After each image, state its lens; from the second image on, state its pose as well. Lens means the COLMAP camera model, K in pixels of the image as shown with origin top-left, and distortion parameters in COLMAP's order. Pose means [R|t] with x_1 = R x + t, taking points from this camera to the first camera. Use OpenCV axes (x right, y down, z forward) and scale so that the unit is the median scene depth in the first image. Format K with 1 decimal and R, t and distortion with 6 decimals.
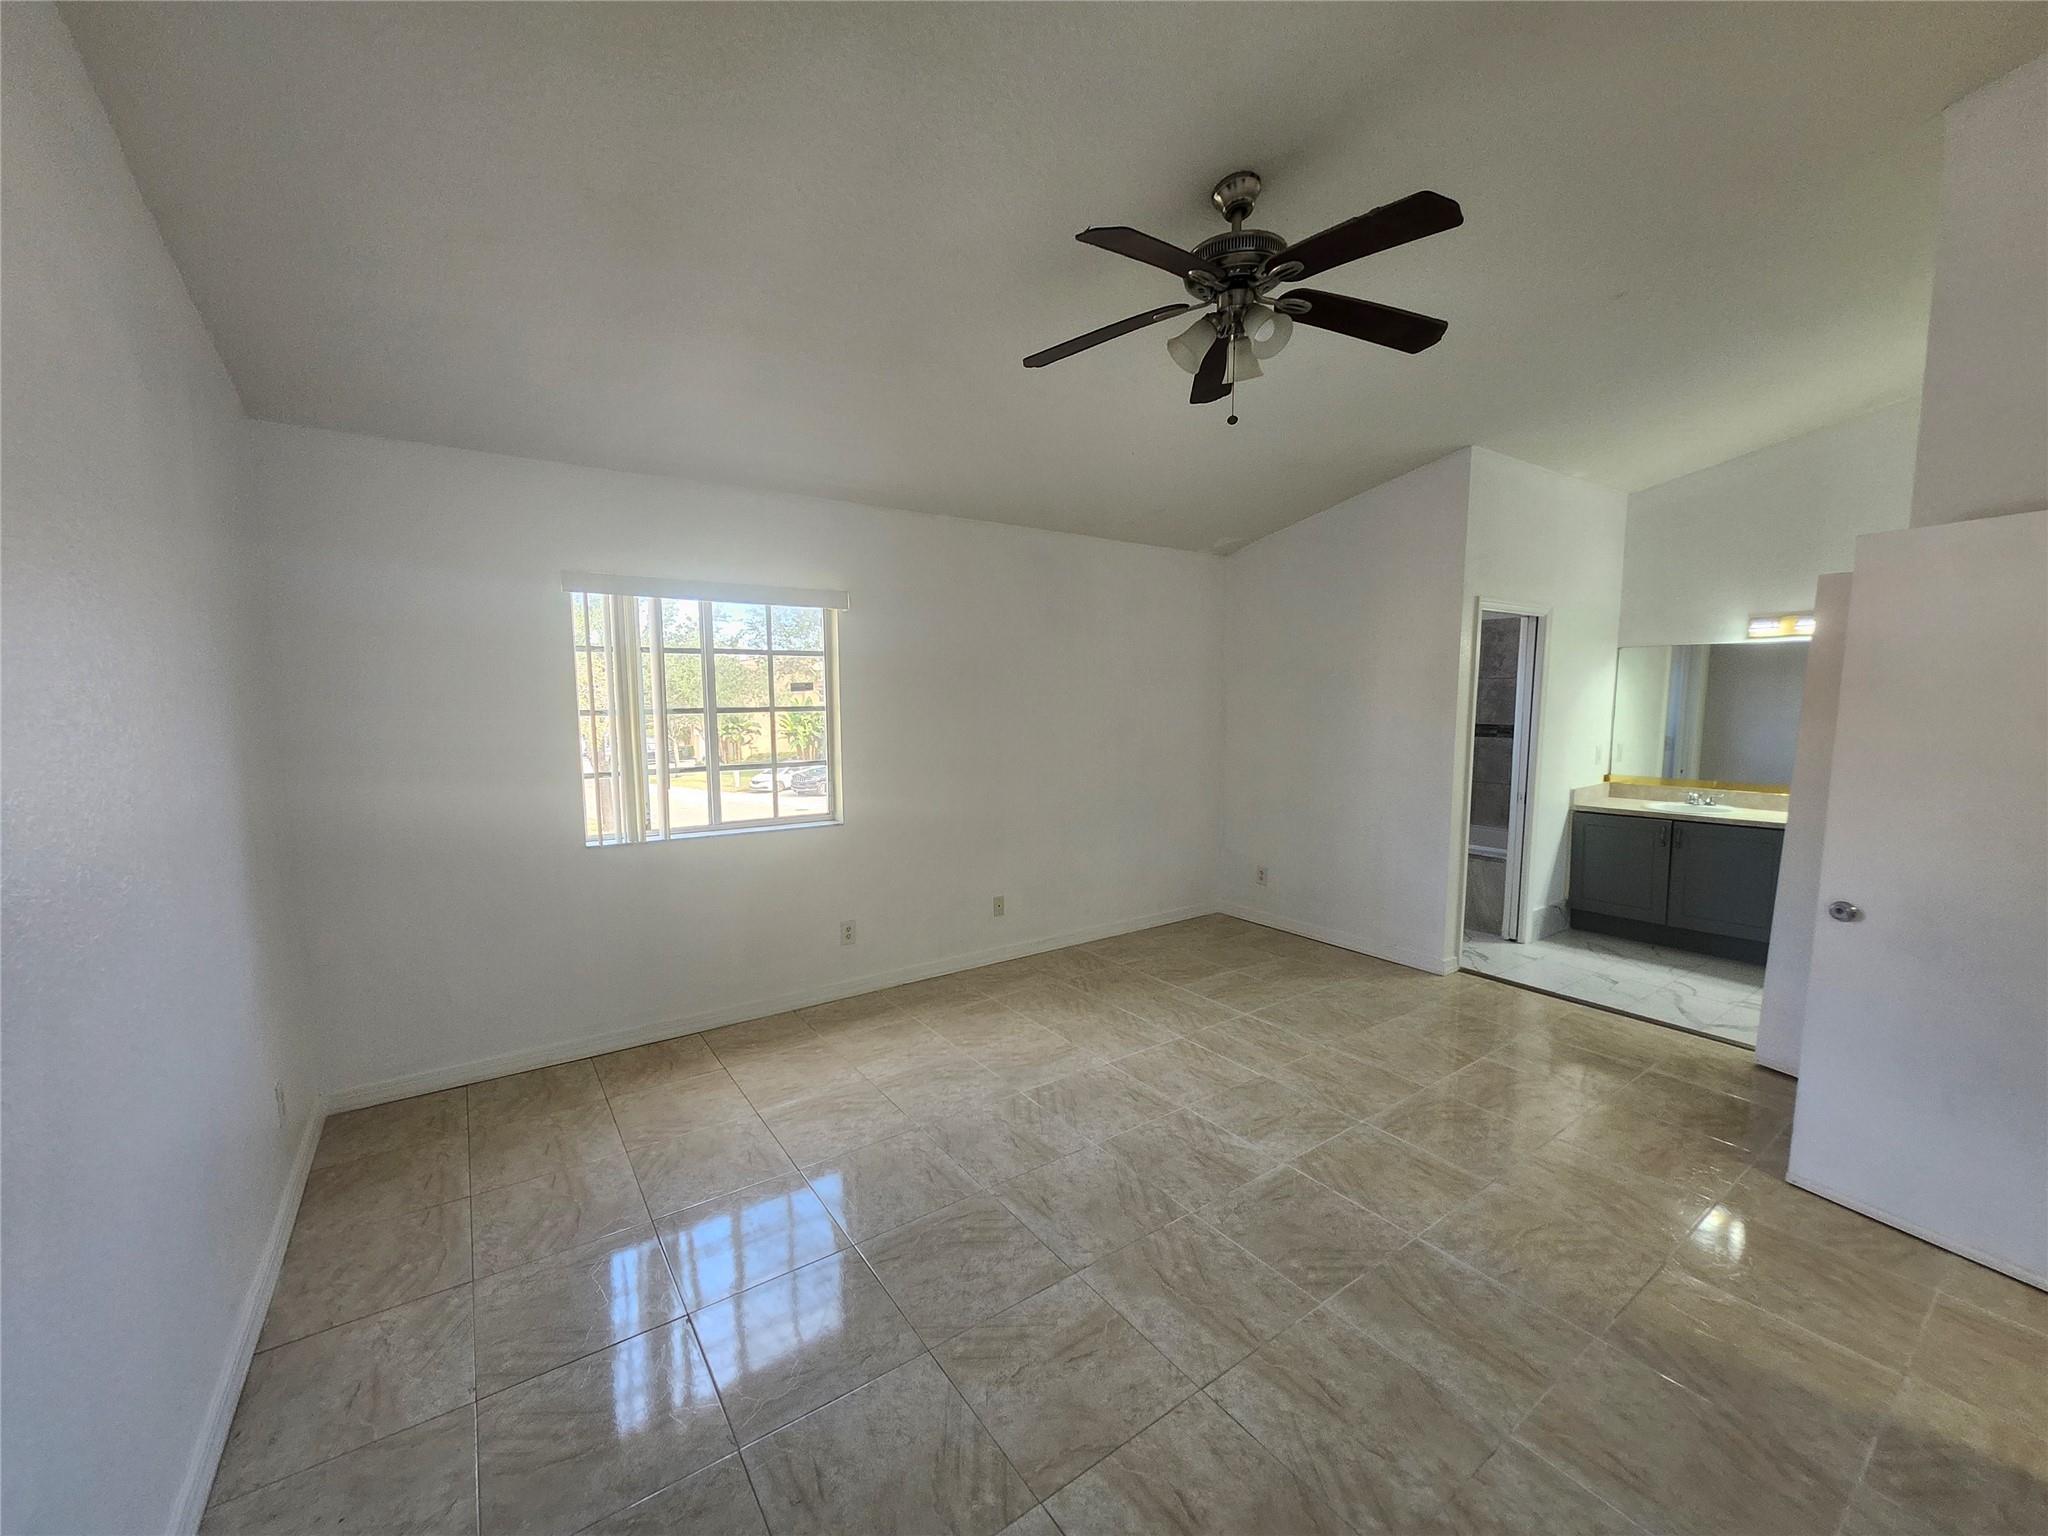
lens RADIAL K [[816.2, 0, 1024.0], [0, 816.2, 768.0], [0, 0, 1]] dist [0.022261, -0.012516]
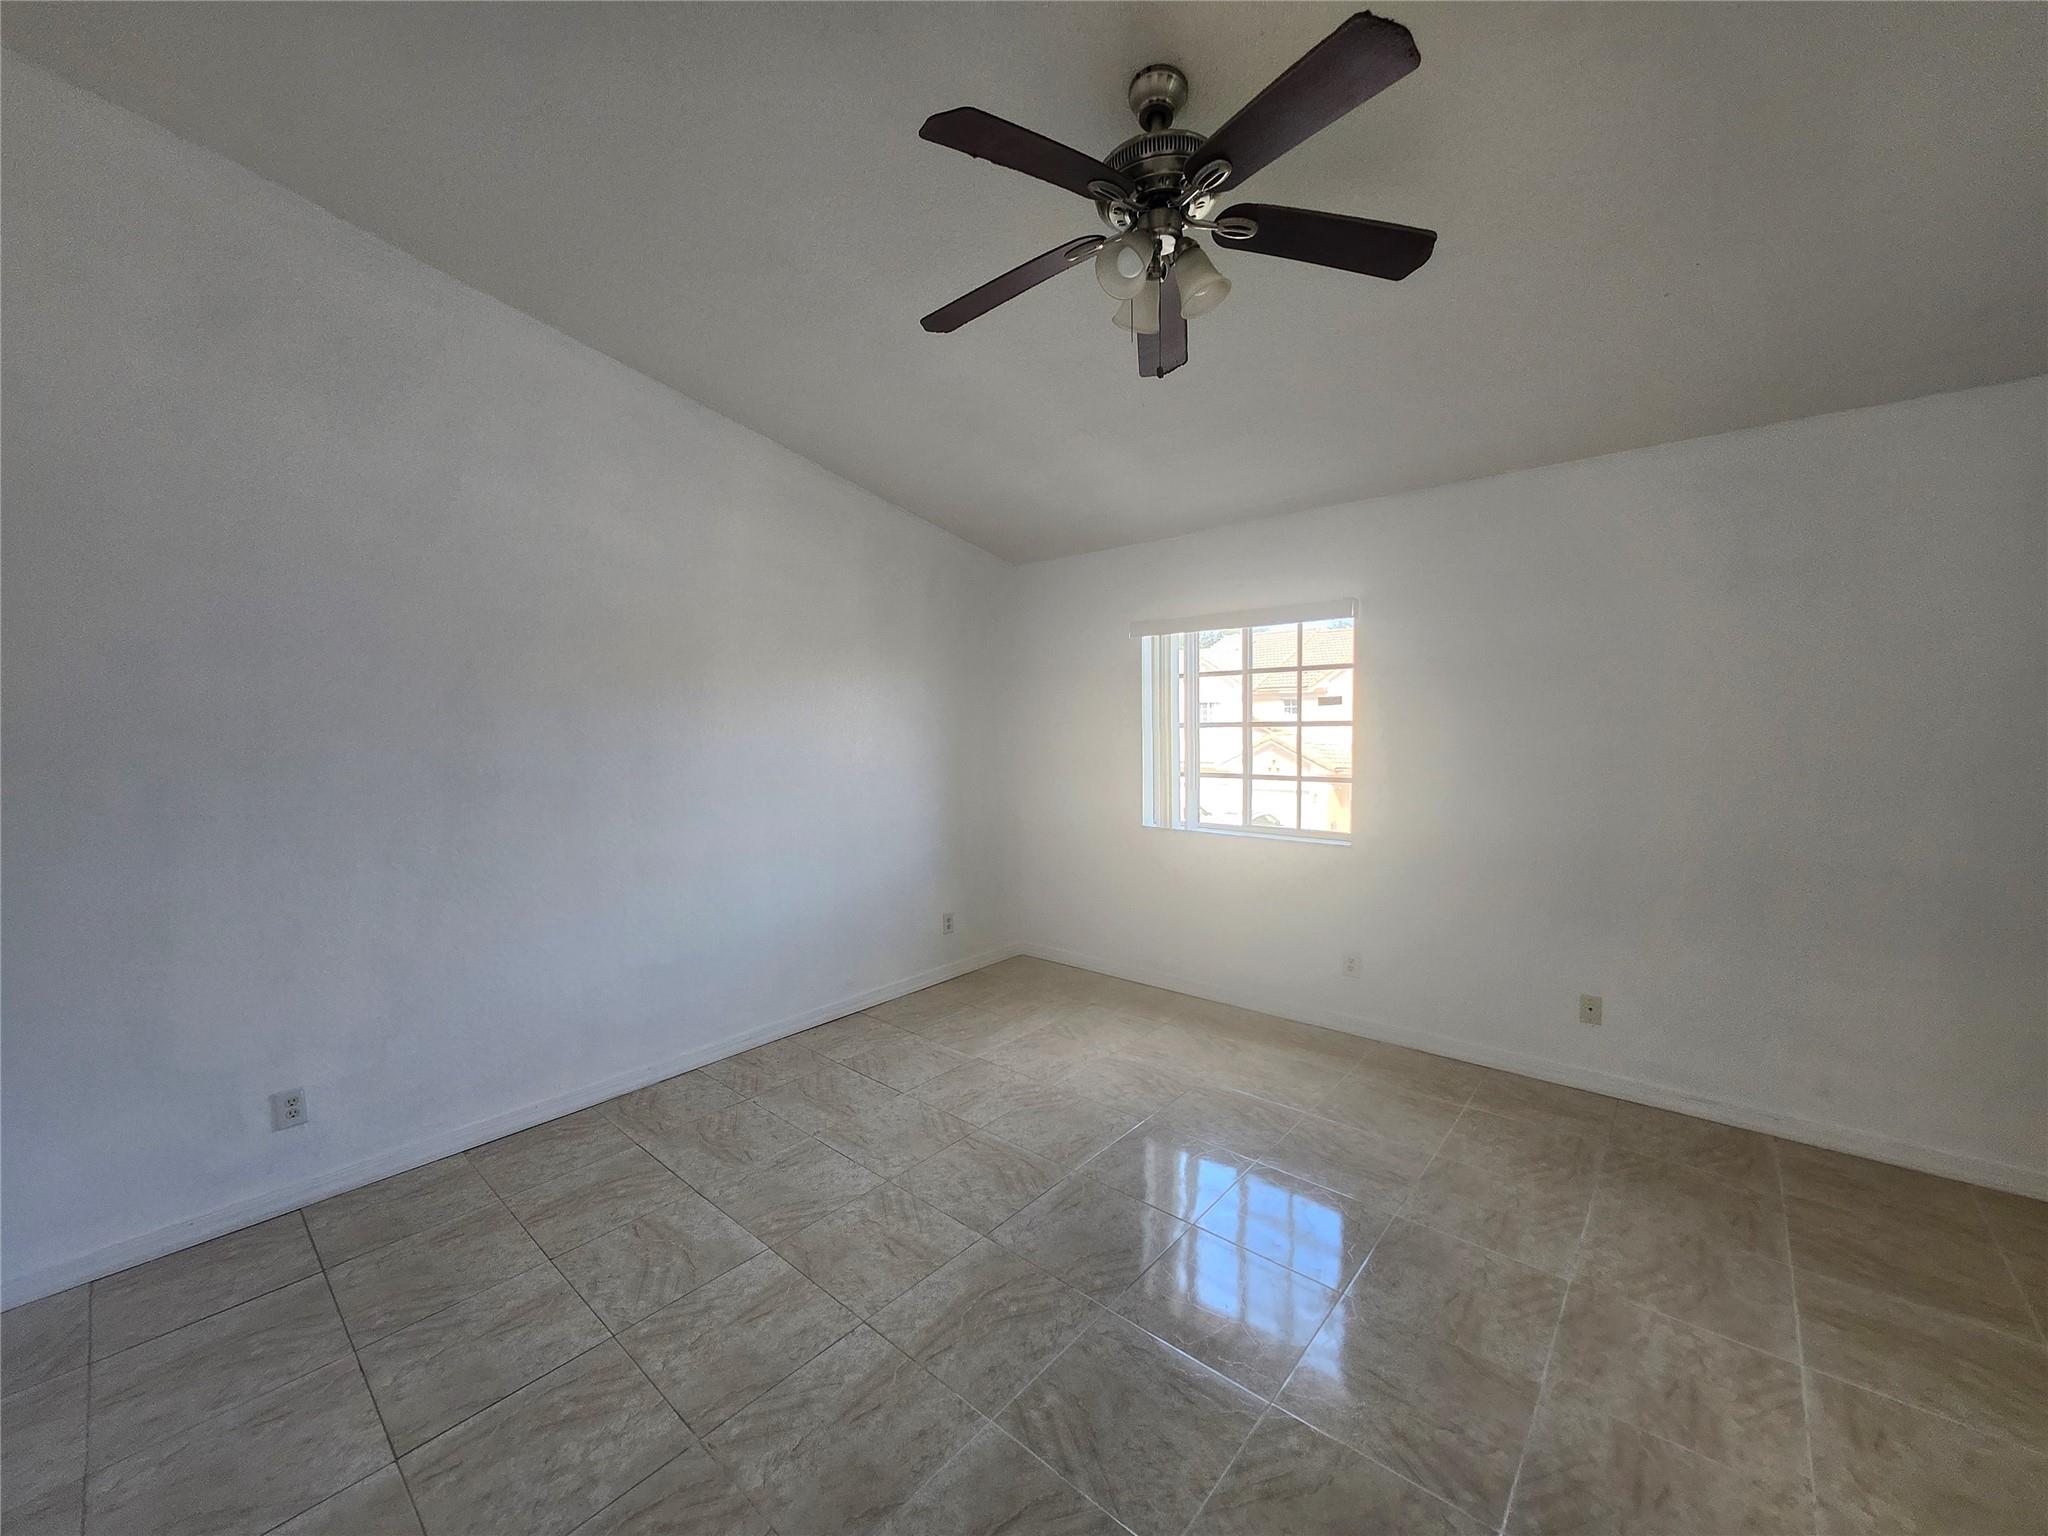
lens RADIAL K [[802.4, 0, 998.5], [0, 802.4, 783.6], [0, 0, 1]] dist [-0.000258, -0.000126]
pose [[0.217232, 0.081345, -0.972725, 0.666212], [-0.067198, 0.995404, 0.068235, -0.045546], [0.973804, 0.050542, 0.221700, 0.461864]]
